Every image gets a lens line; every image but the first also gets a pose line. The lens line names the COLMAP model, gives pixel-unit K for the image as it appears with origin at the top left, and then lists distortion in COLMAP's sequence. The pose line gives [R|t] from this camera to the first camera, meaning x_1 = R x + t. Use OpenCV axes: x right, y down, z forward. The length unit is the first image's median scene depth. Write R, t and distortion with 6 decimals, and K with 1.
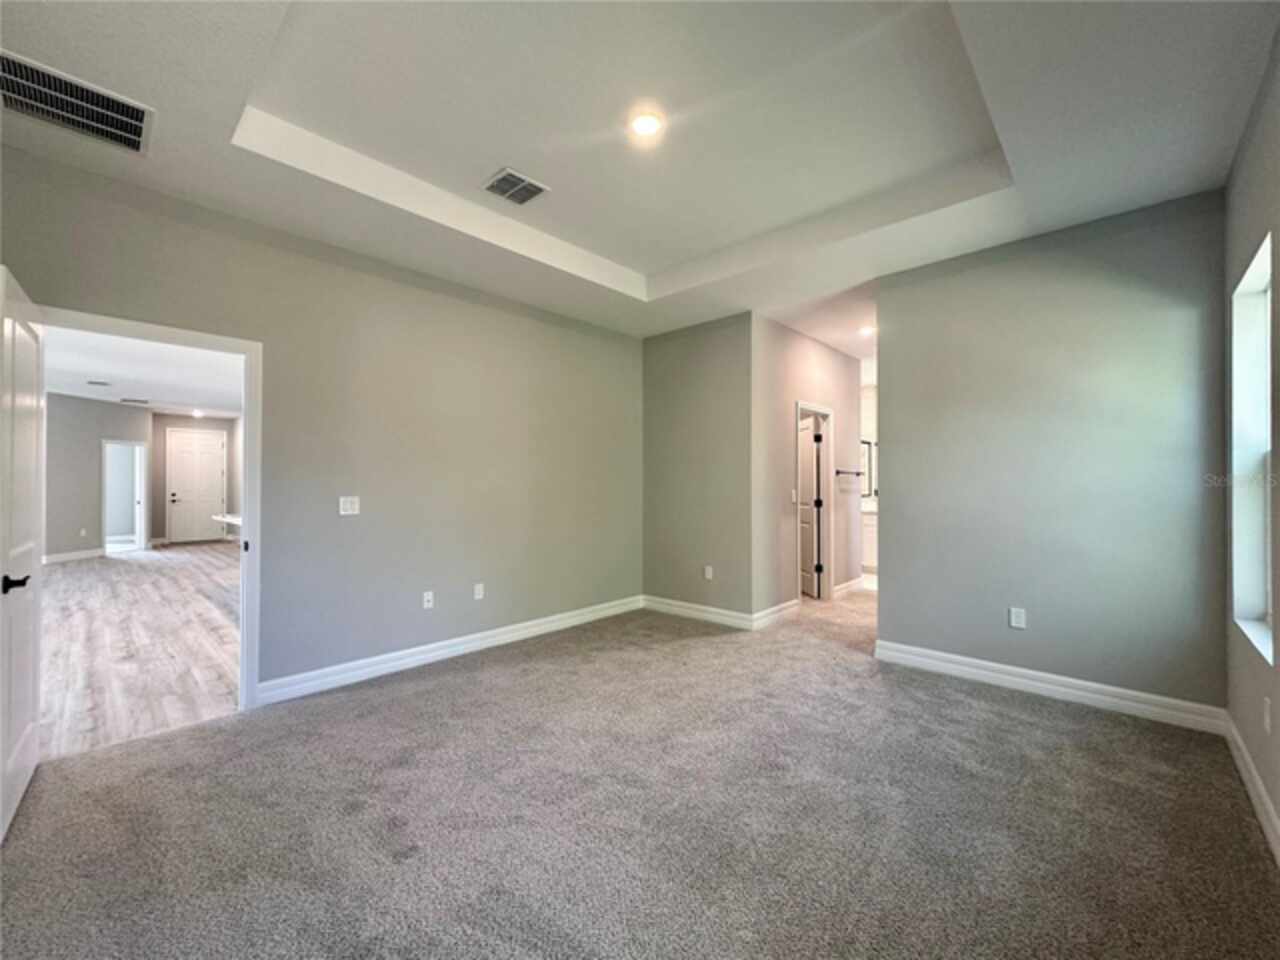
lens RADIAL K [[519.5, 0, 647.7], [0, 519.5, 480.9], [0, 0, 1]] dist [-0.001136, -0.000224]
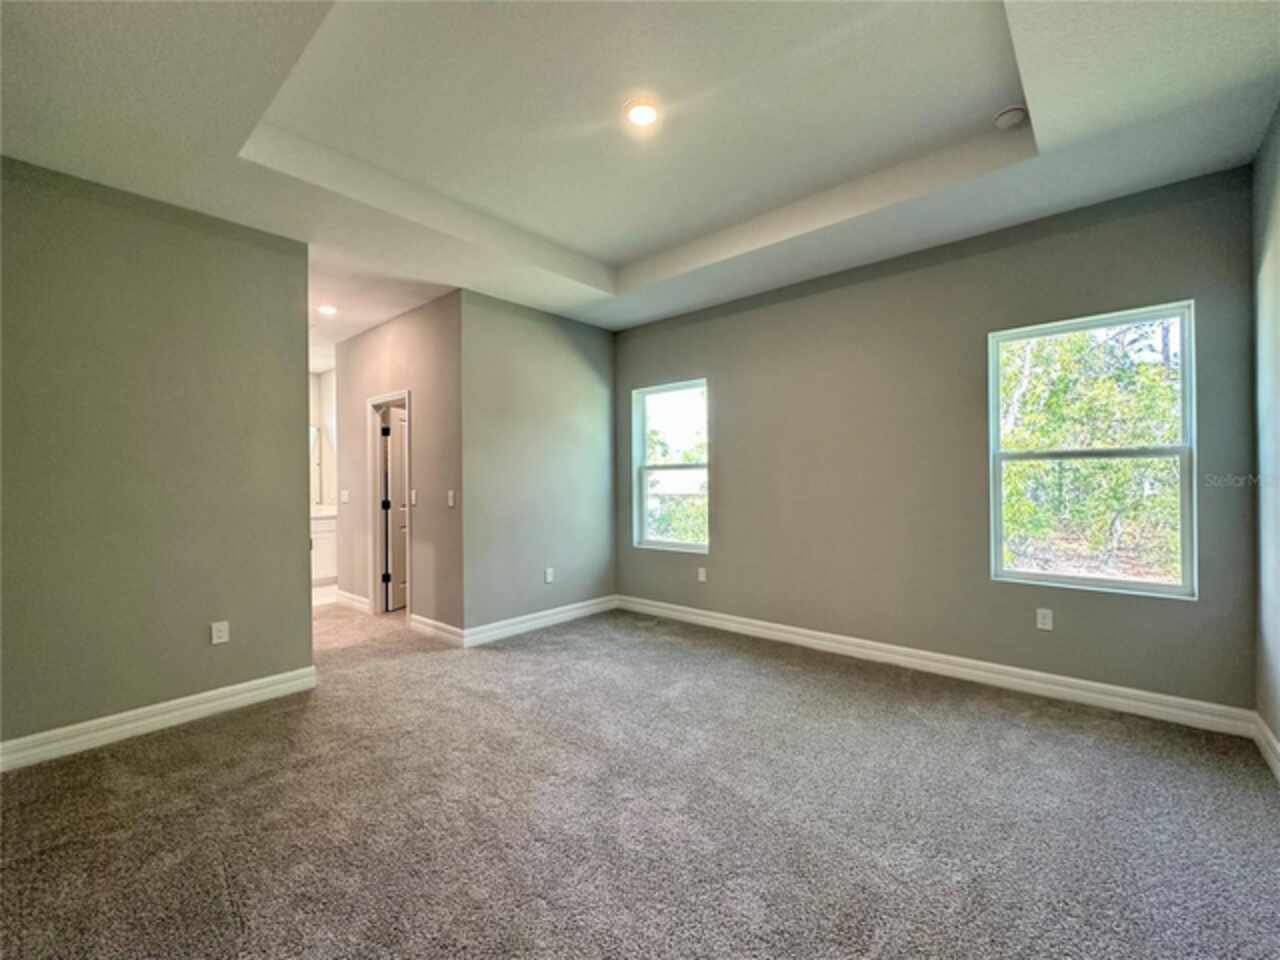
lens RADIAL K [[519.5, 0, 650.1], [0, 519.5, 481.1], [0, 0, 1]] dist [-0.001136, -0.000224]
pose [[-0.022084, 0.000348, 0.999756, -0.618336], [0.002353, 0.999997, -0.000296, 0.002161], [-0.999753, 0.002346, -0.022085, 0.632838]]
